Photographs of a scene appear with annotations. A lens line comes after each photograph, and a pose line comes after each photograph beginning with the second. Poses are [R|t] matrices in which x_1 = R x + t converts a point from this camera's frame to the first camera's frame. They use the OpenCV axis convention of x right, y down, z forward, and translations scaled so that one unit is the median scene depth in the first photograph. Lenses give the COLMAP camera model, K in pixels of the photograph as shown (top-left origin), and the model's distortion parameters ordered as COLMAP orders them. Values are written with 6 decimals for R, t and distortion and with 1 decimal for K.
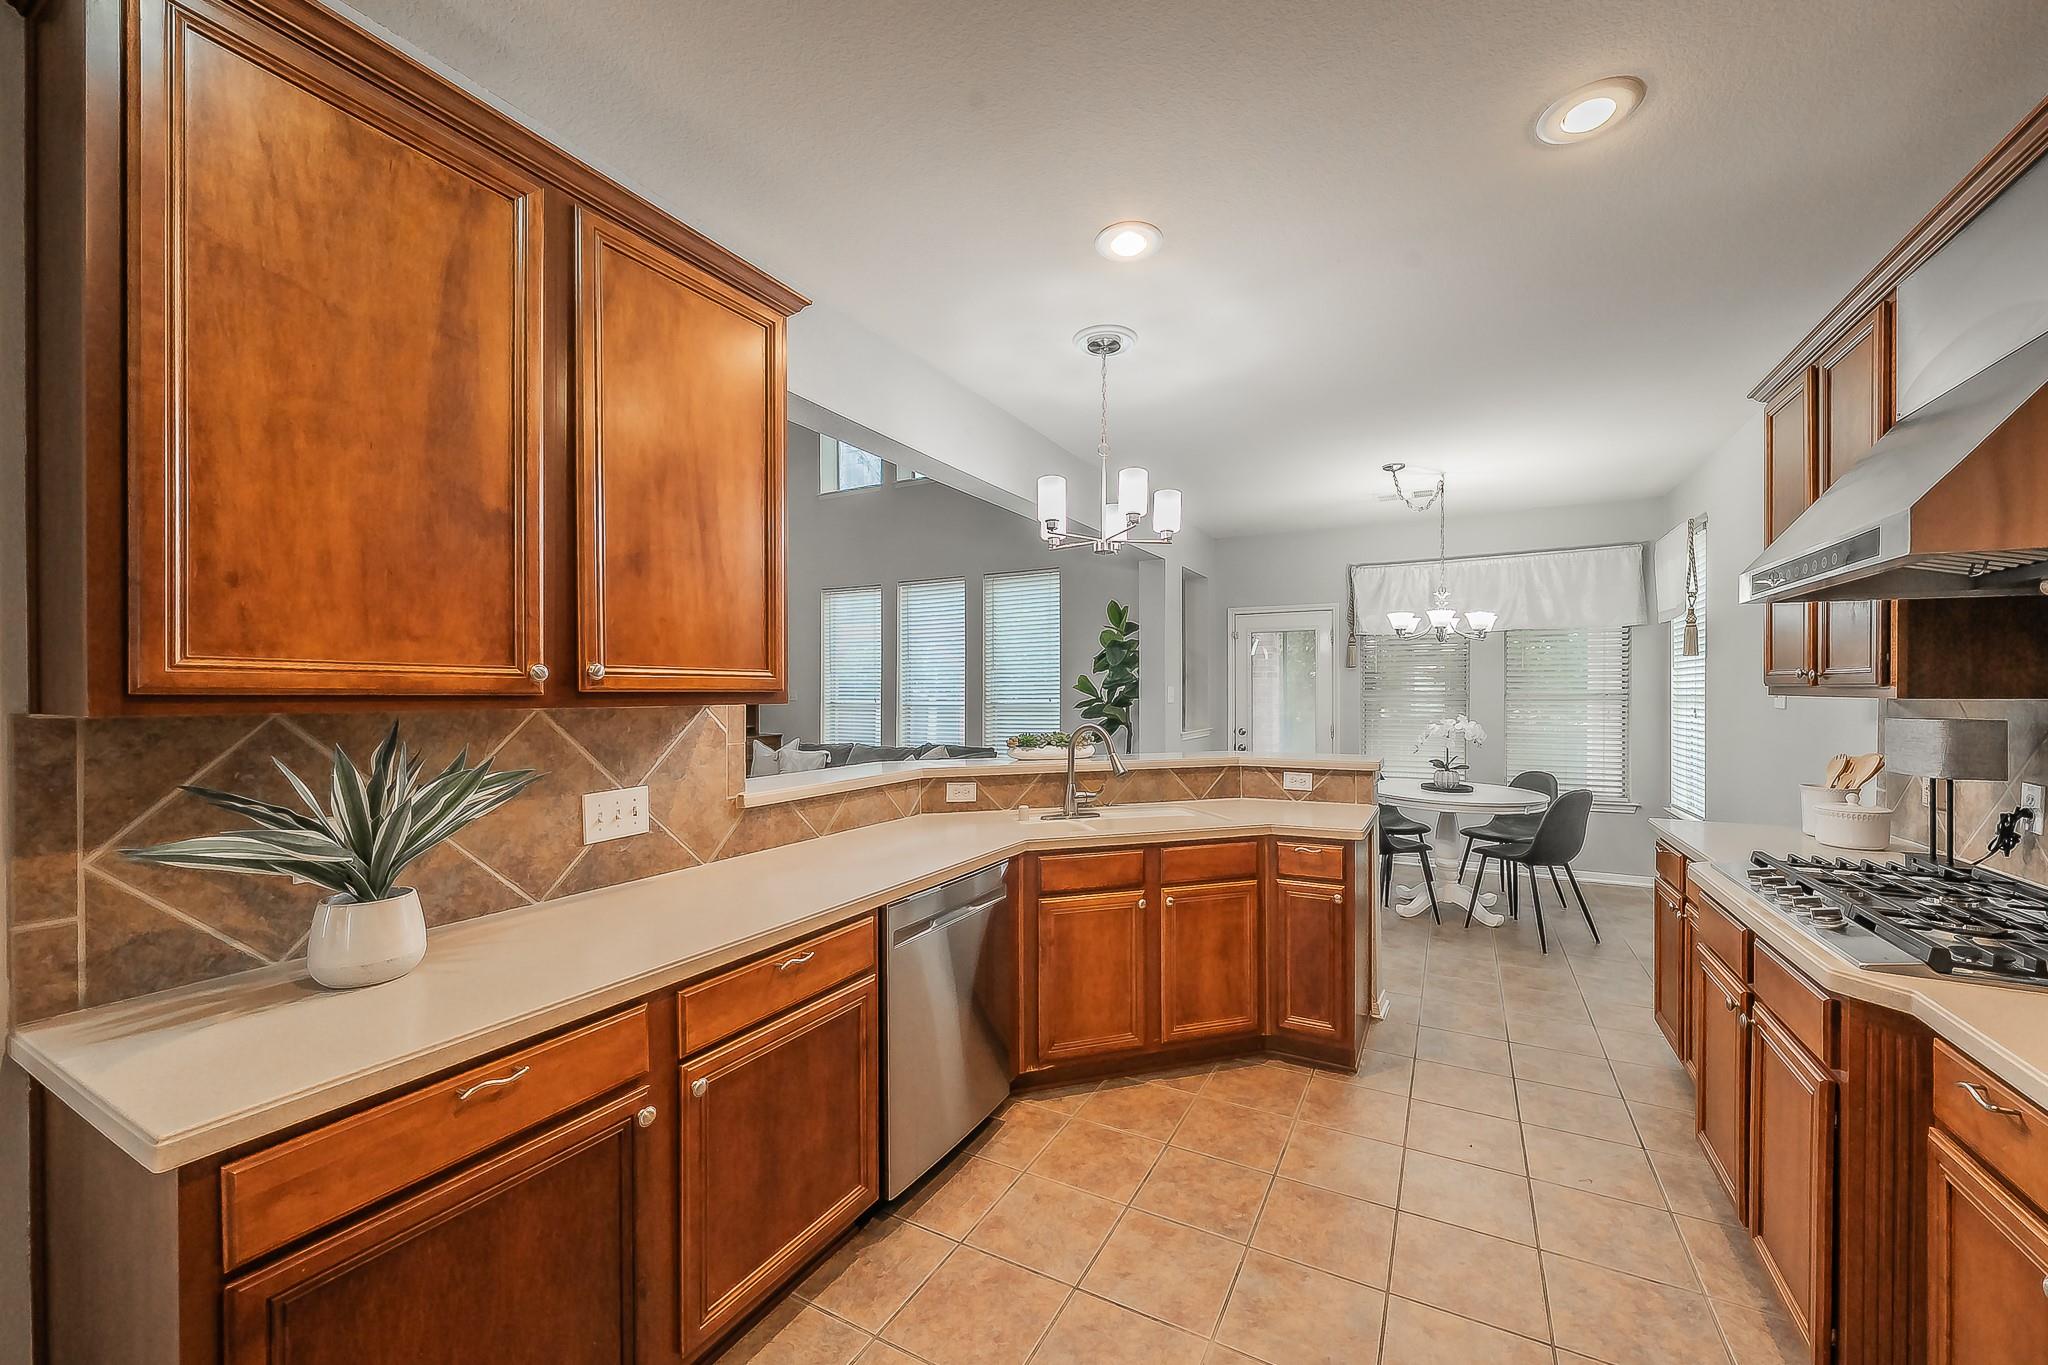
lens RADIAL K [[761.2, 0, 1057.0], [0, 761.2, 698.3], [0, 0, 1]] dist [-0.010032, 0.000008]
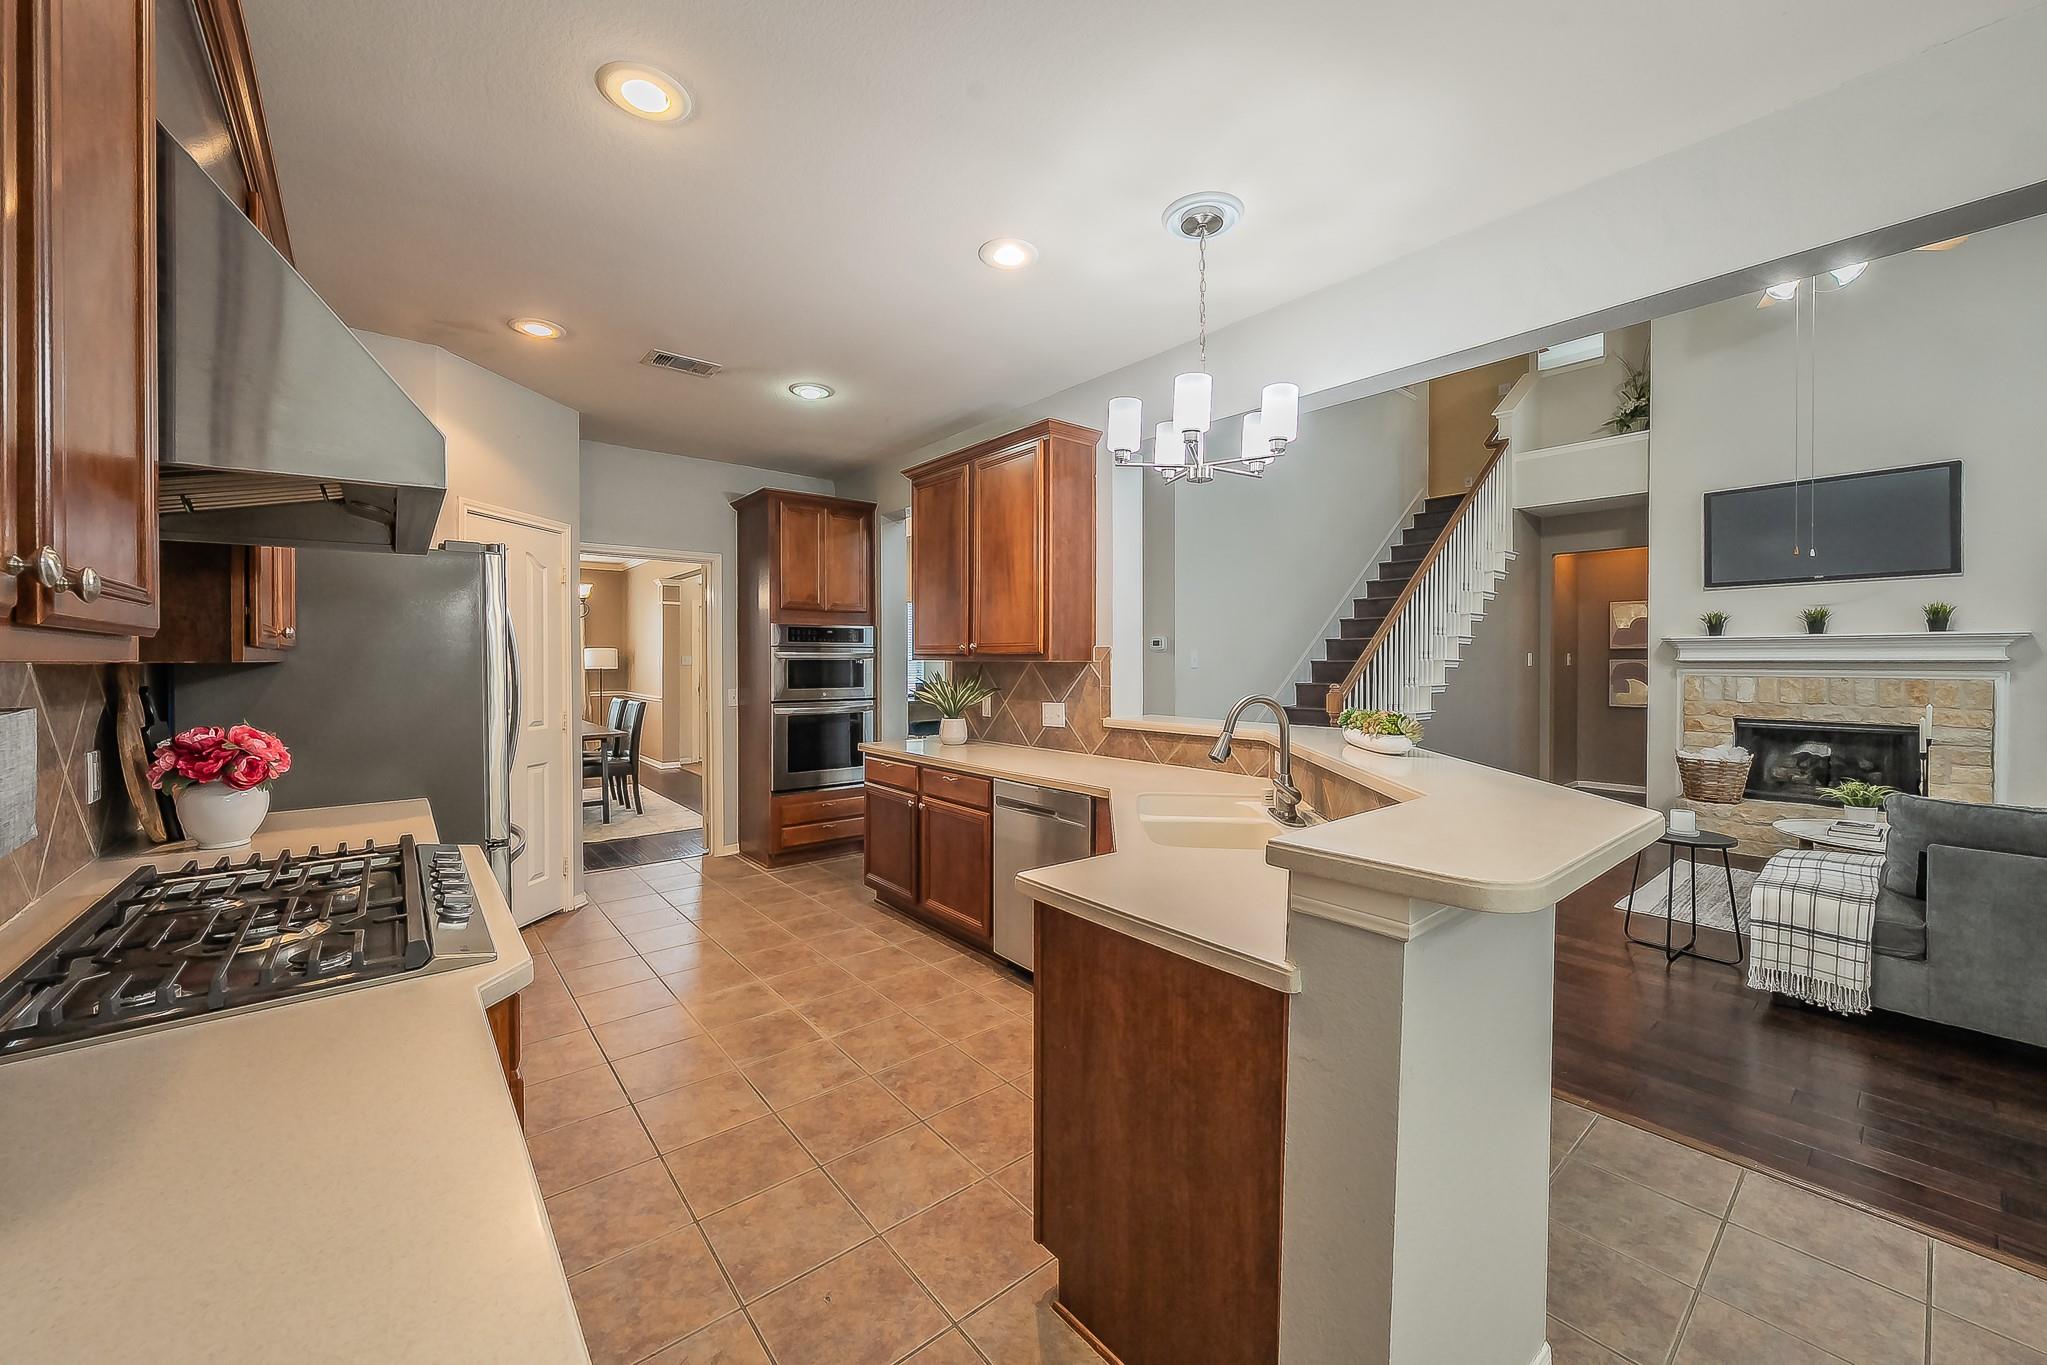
lens RADIAL K [[769.7, 0, 1018.5], [0, 769.7, 666.6], [0, 0, 1]] dist [-0.011554, -0.000400]
pose [[-0.392822, 0.012056, -0.919535, 0.944816], [-0.003724, 0.999885, 0.014701, -0.003854], [0.919607, 0.009199, -0.392732, 1.213690]]
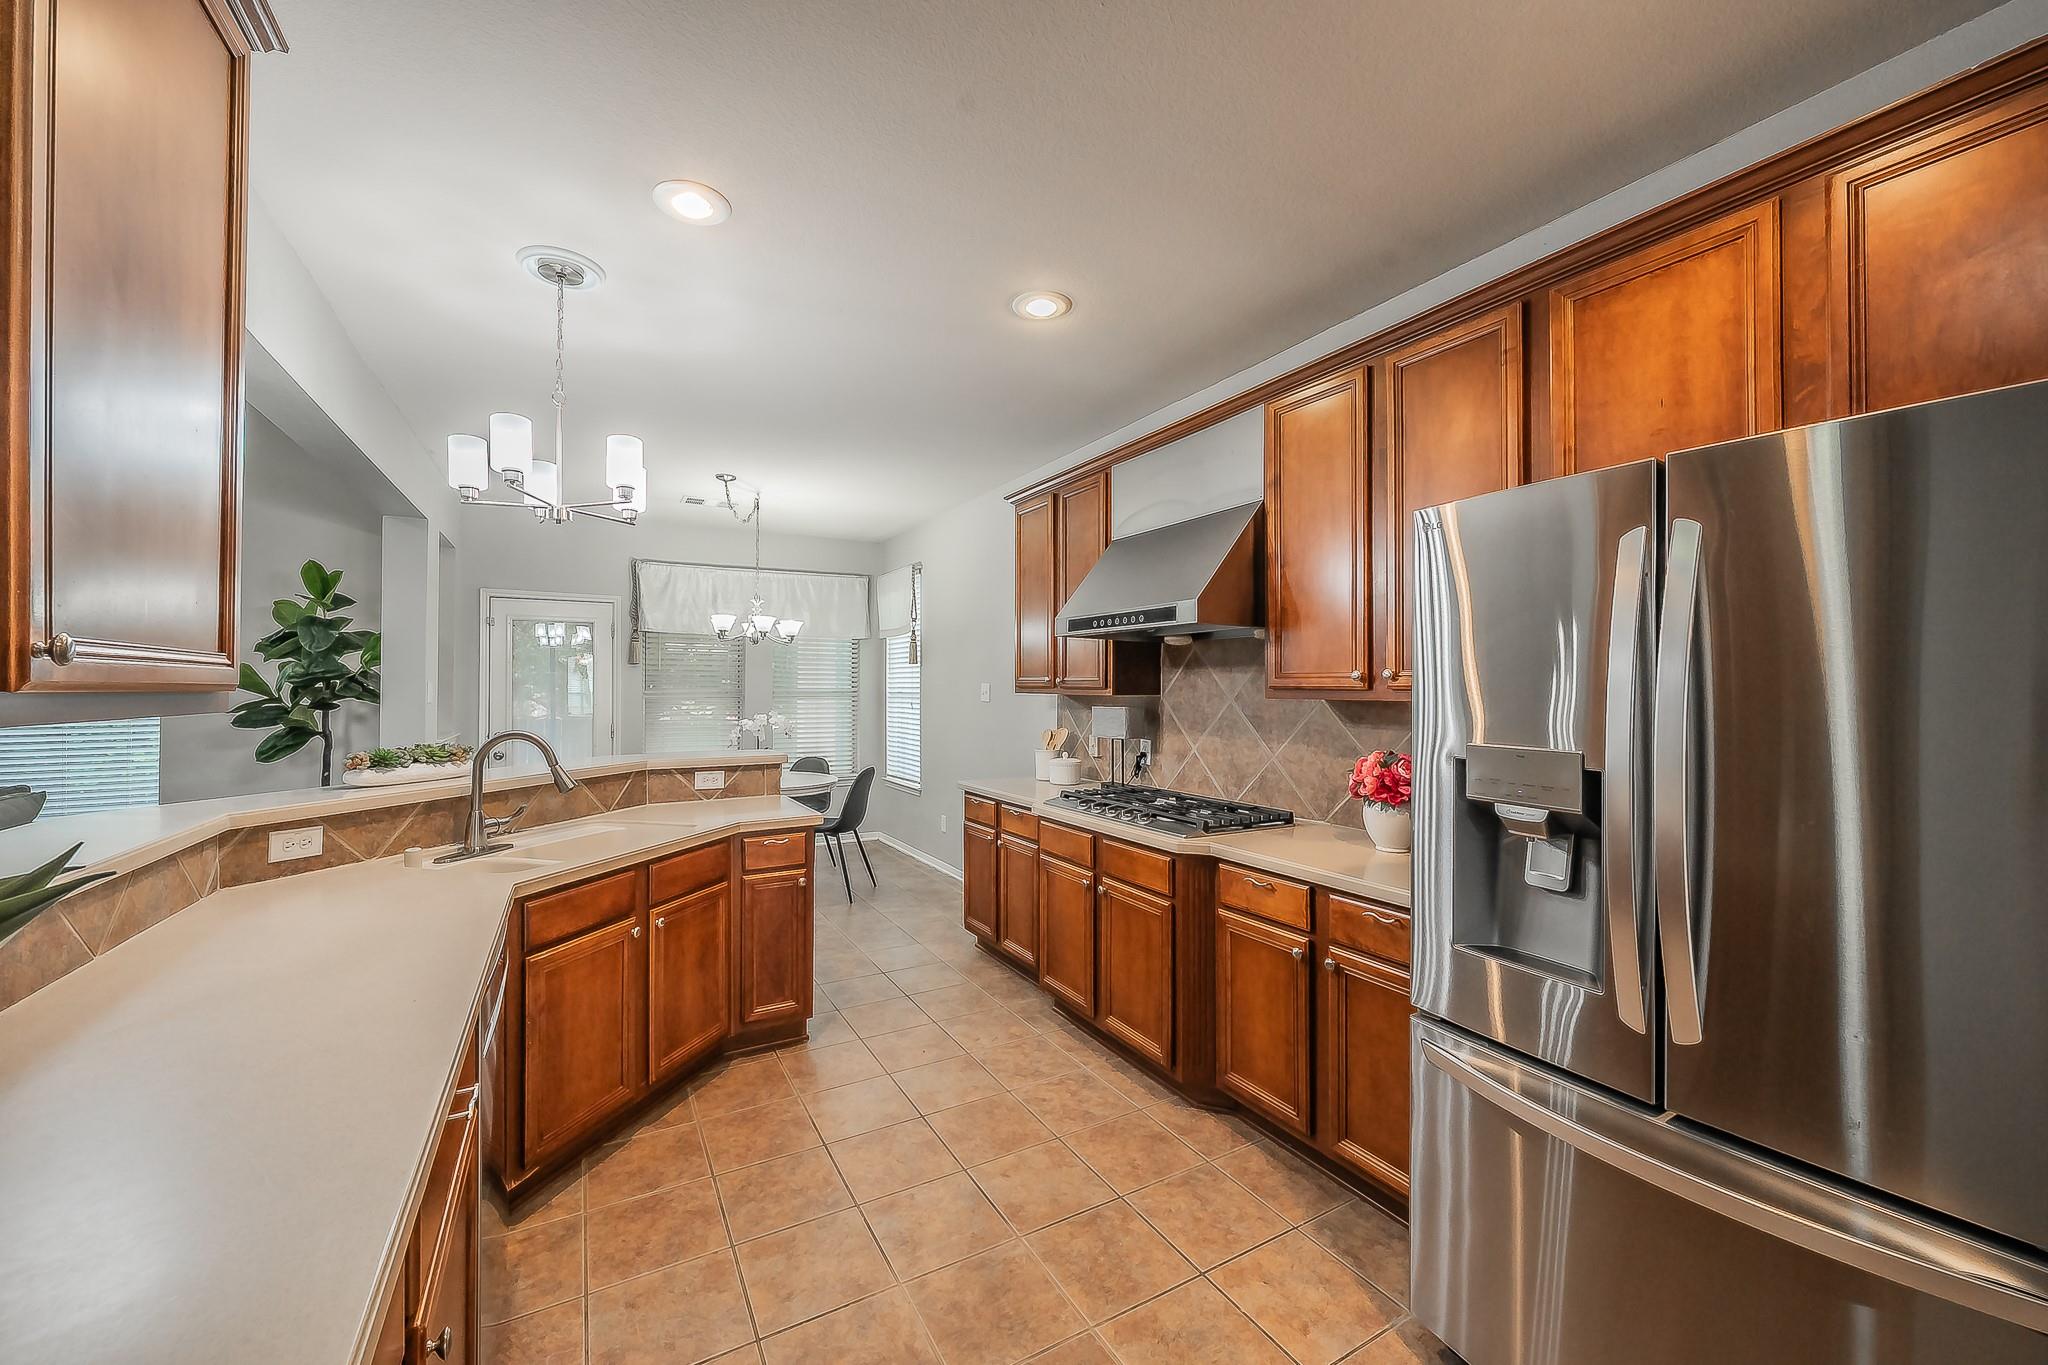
lens RADIAL K [[770.1, 0, 1009.6], [0, 770.1, 678.4], [0, 0, 1]] dist [-0.011554, -0.000400]
pose [[0.545462, 0.013575, 0.838025, -0.384138], [0.004383, 0.999809, -0.019048, -0.003919], [-0.838124, 0.014063, 0.545299, 0.146399]]
